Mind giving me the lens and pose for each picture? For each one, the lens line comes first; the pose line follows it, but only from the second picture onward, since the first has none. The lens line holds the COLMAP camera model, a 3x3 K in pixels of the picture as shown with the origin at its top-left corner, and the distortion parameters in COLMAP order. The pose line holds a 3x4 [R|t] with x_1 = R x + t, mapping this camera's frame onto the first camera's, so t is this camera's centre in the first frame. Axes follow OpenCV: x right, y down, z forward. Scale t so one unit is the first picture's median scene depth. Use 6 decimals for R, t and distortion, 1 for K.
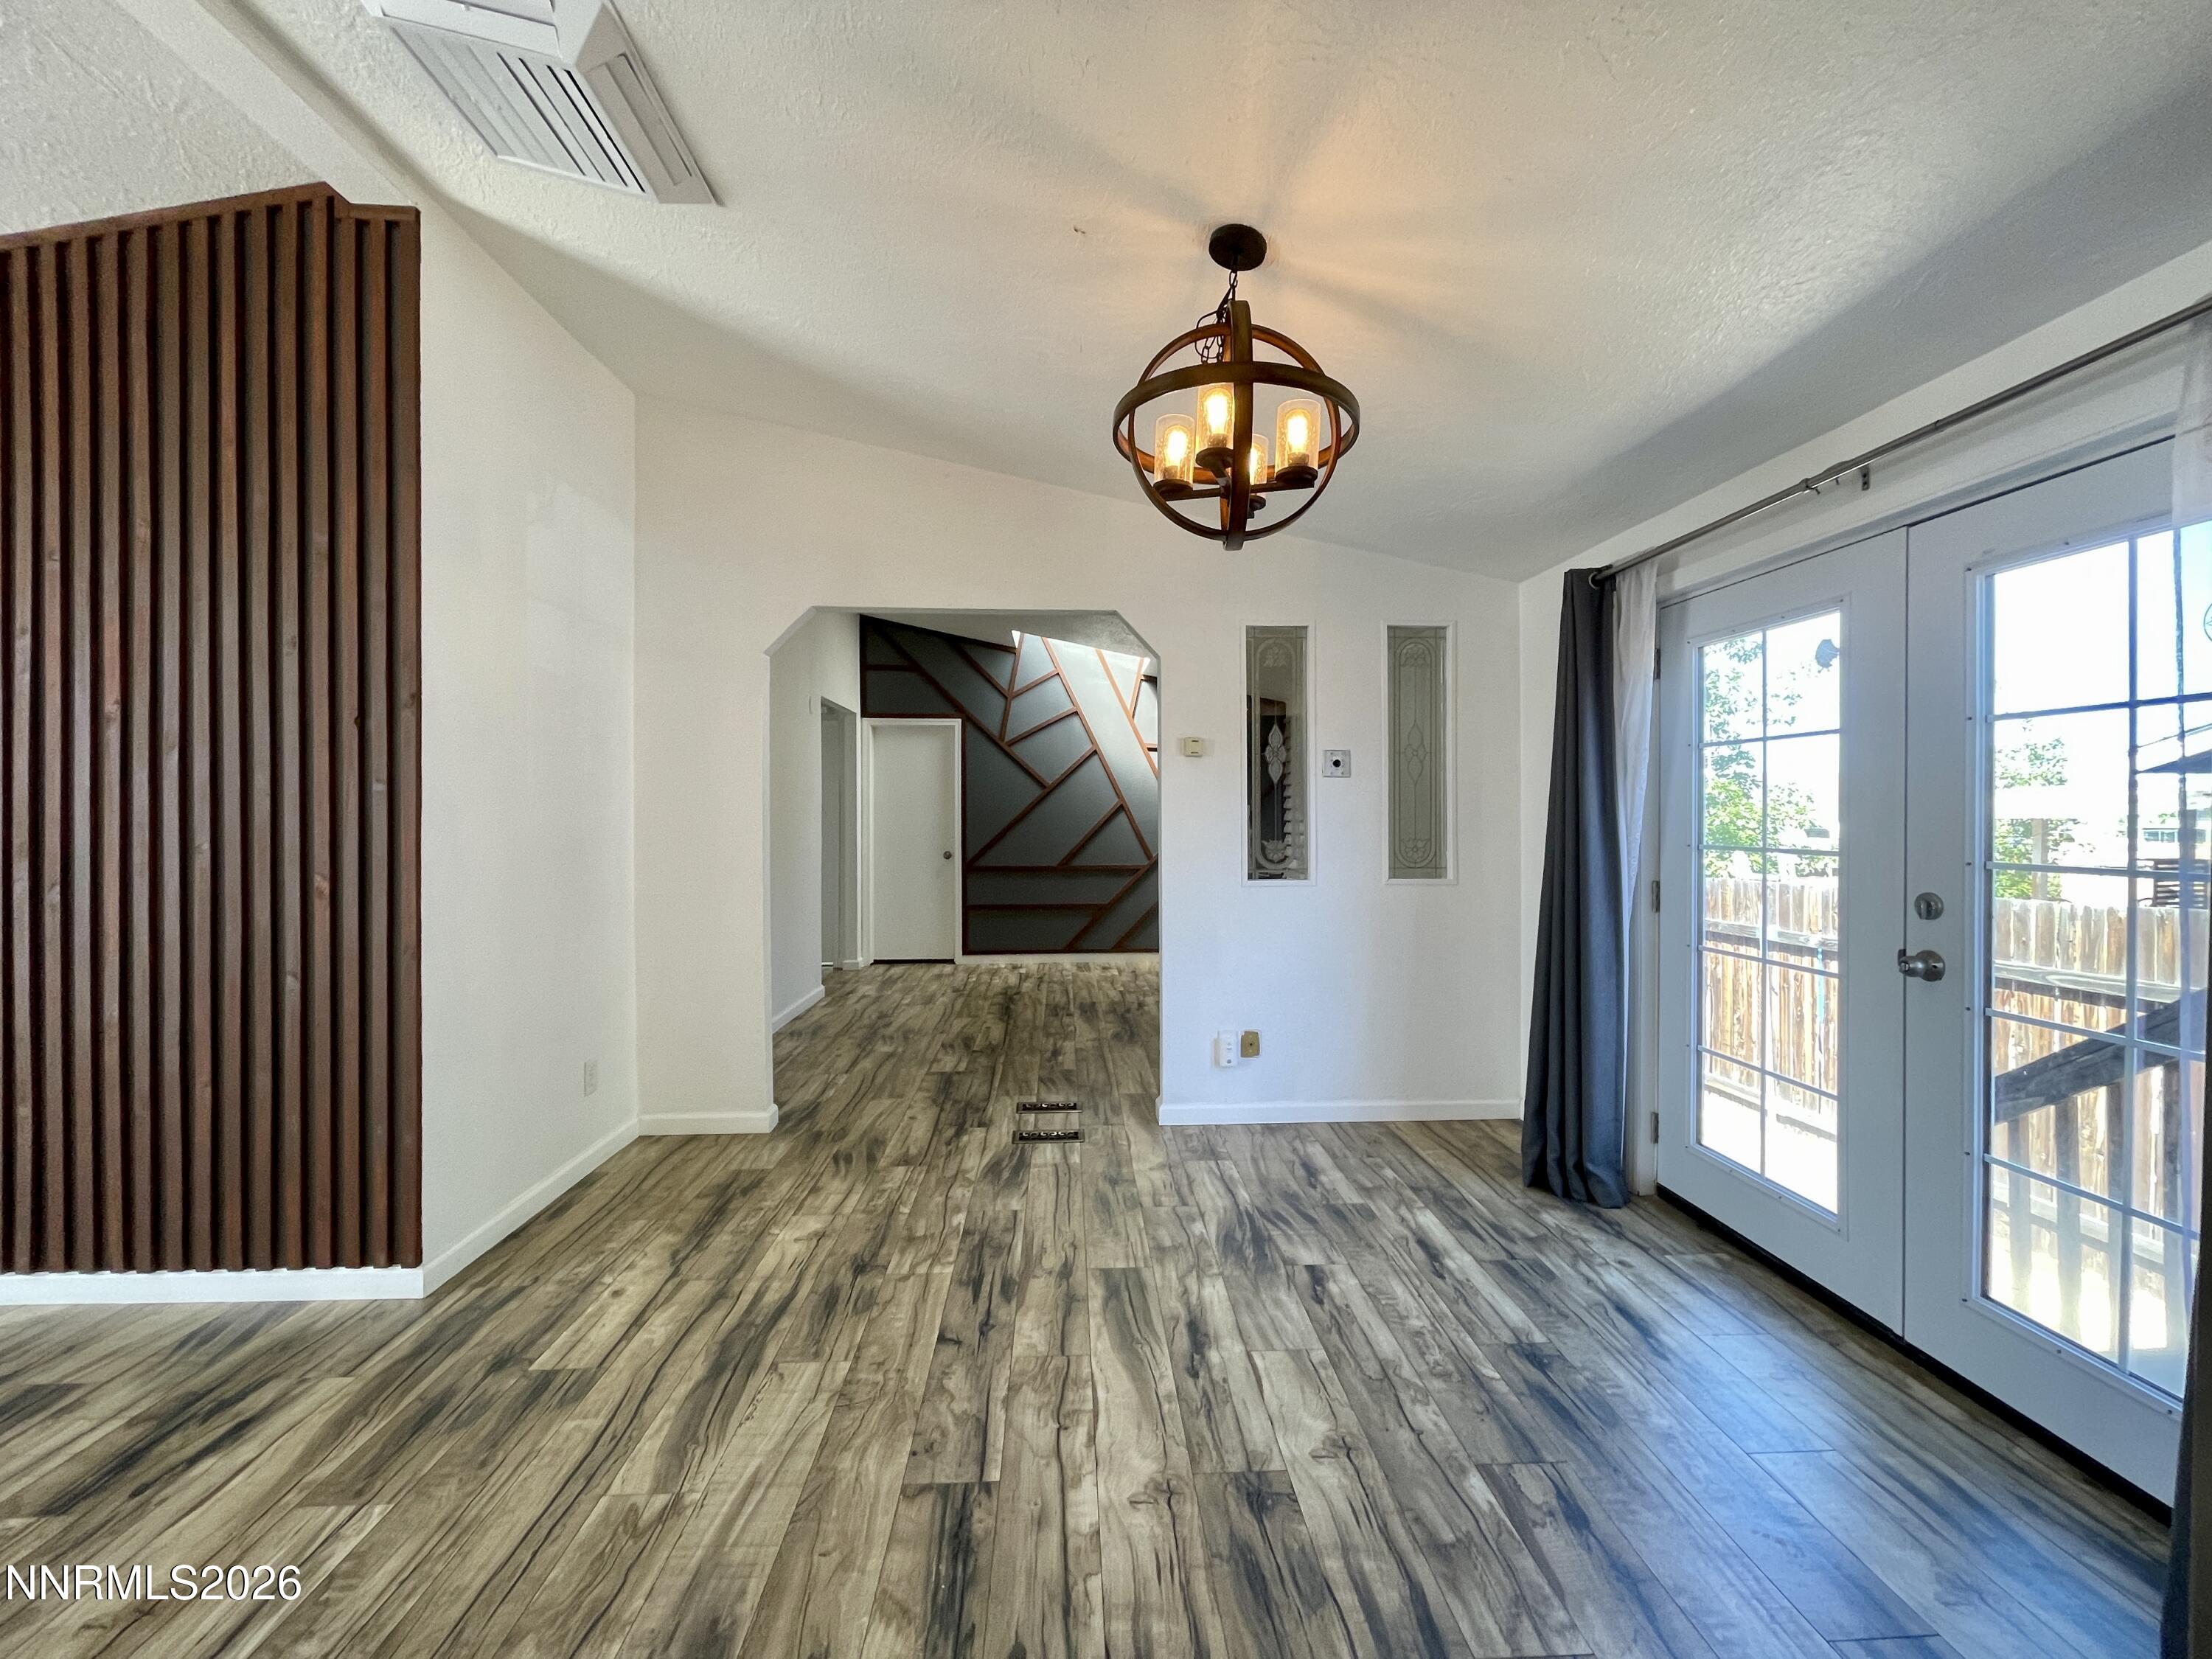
lens RADIAL K [[890.1, 0, 1104.1], [0, 890.1, 820.6], [0, 0, 1]] dist [-0.003017, -0.000351]
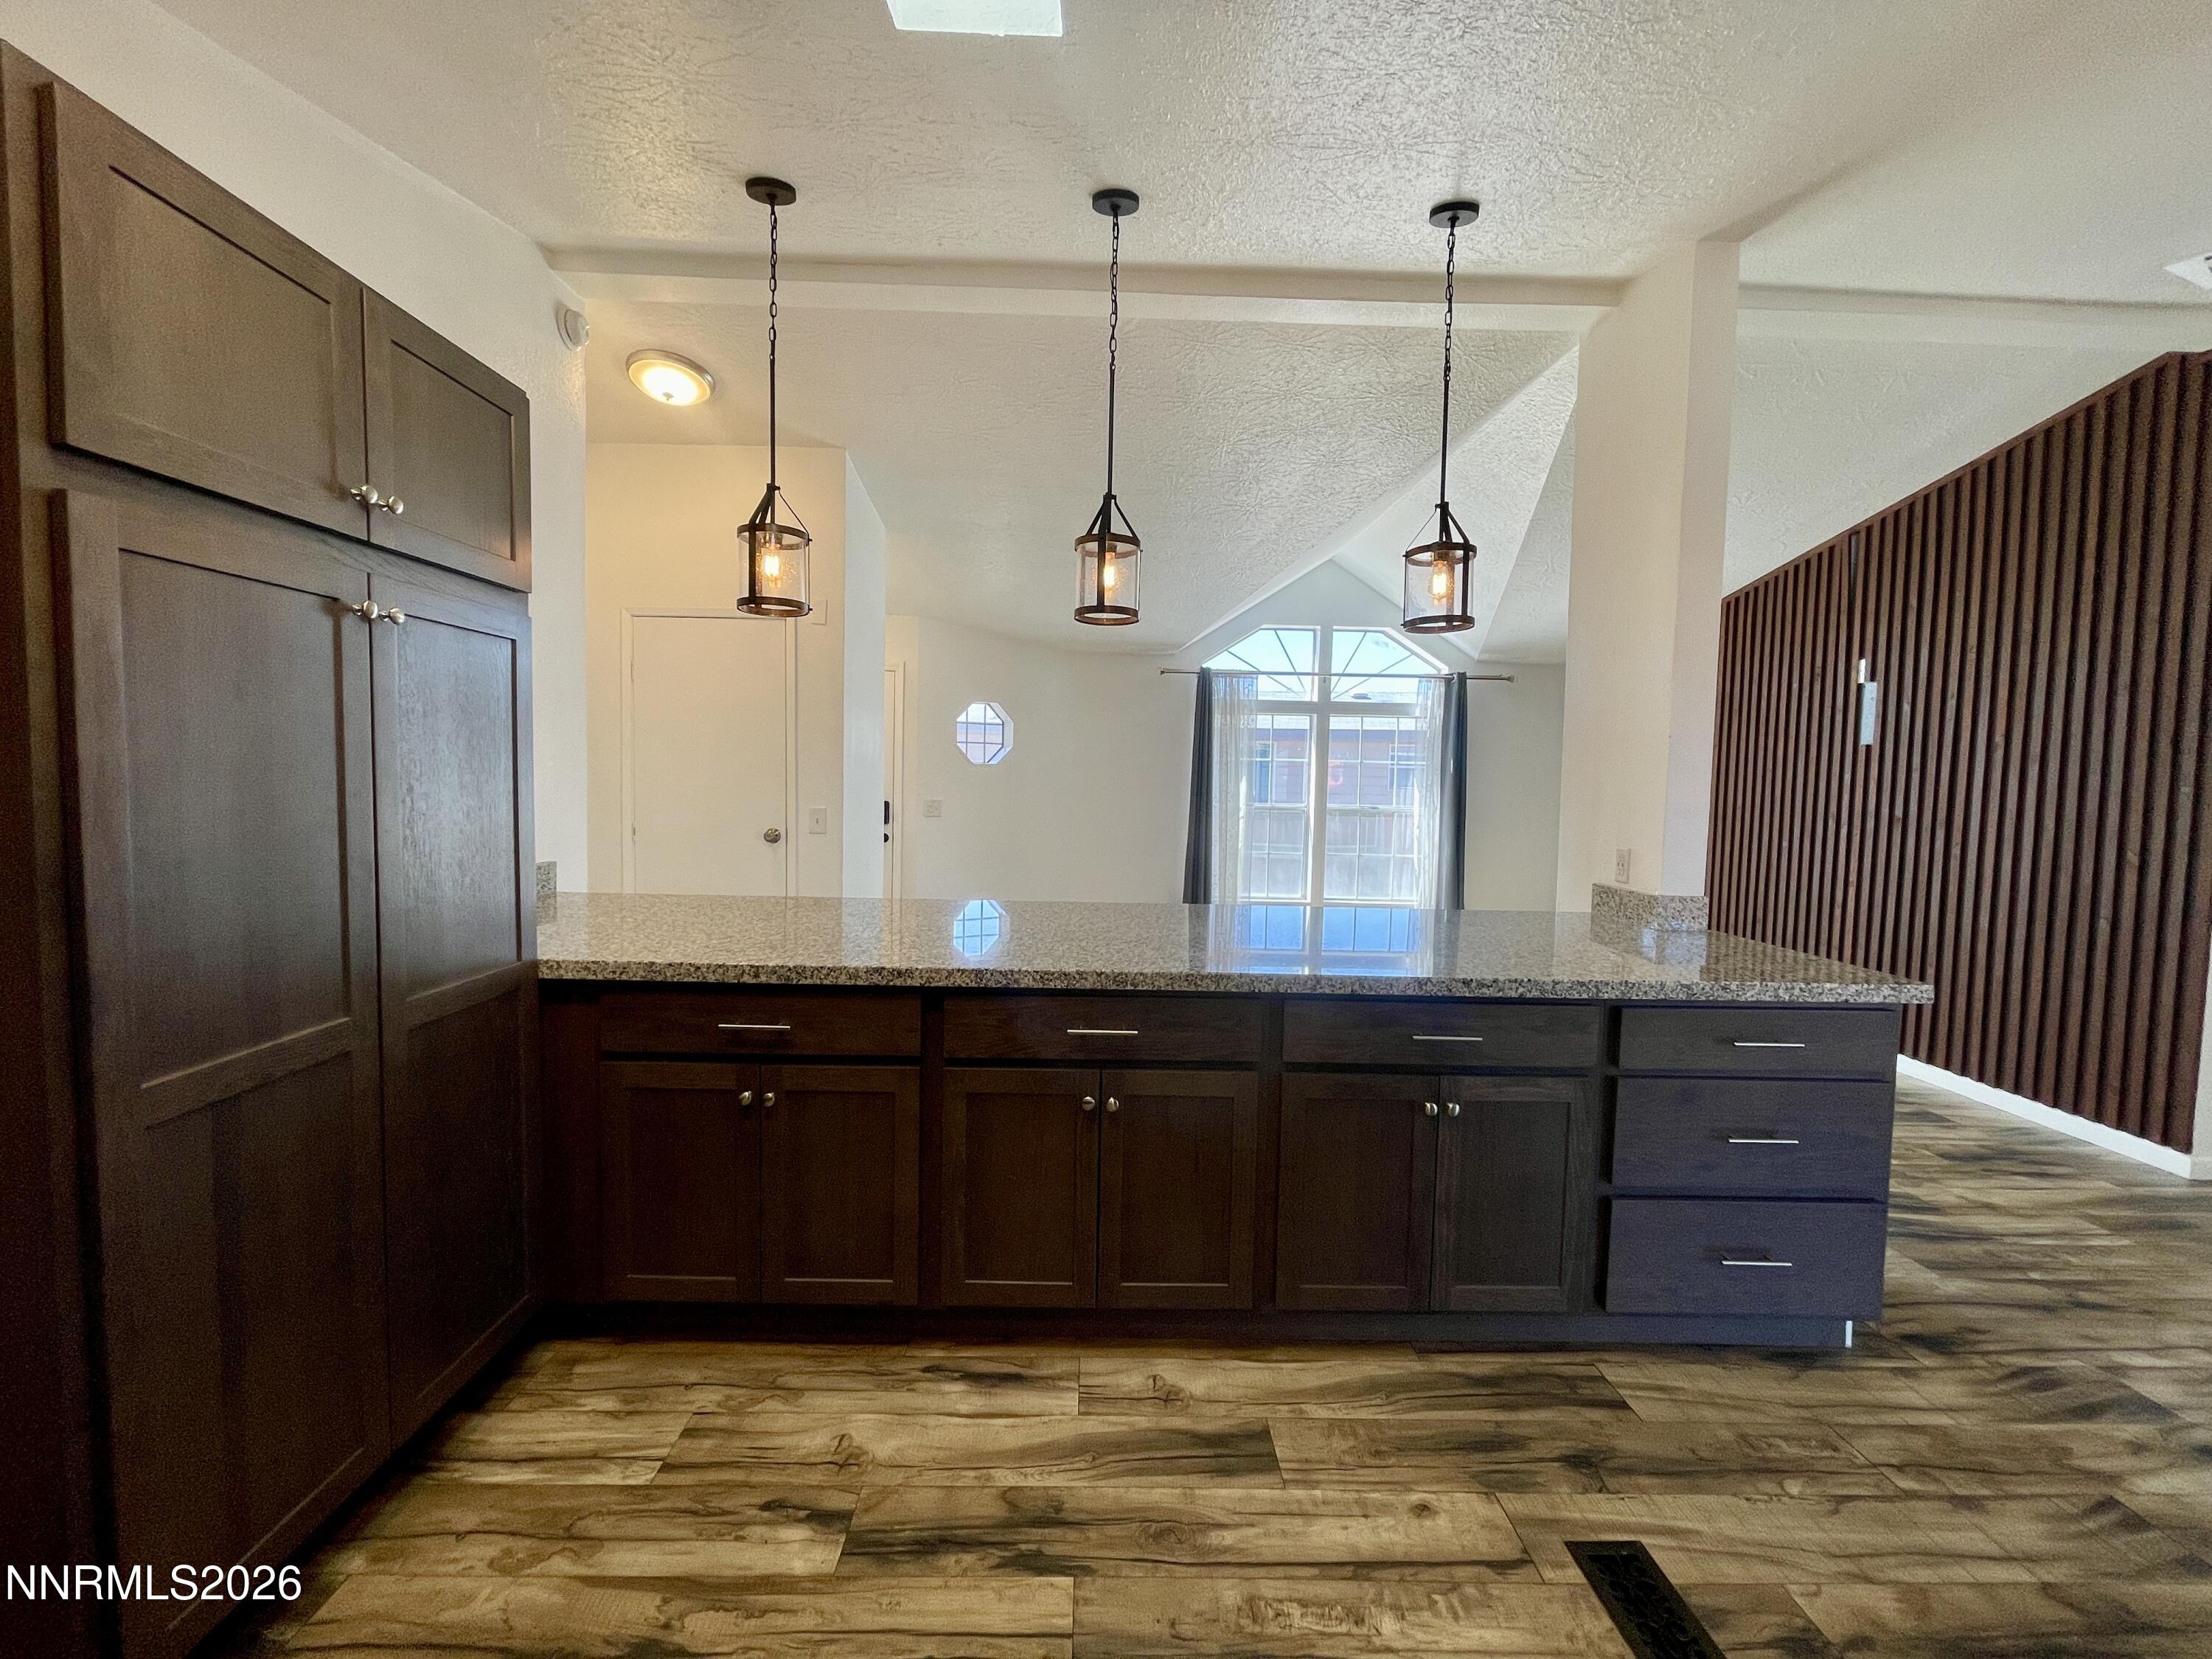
lens RADIAL K [[890.1, 0, 1104.1], [0, 890.1, 820.6], [0, 0, 1]] dist [-0.003017, -0.000351]
pose [[-0.036173, 0.053630, -0.997905, 0.644357], [-0.026462, 0.998157, 0.054603, -0.024708], [0.998995, 0.028382, -0.034688, -0.652799]]
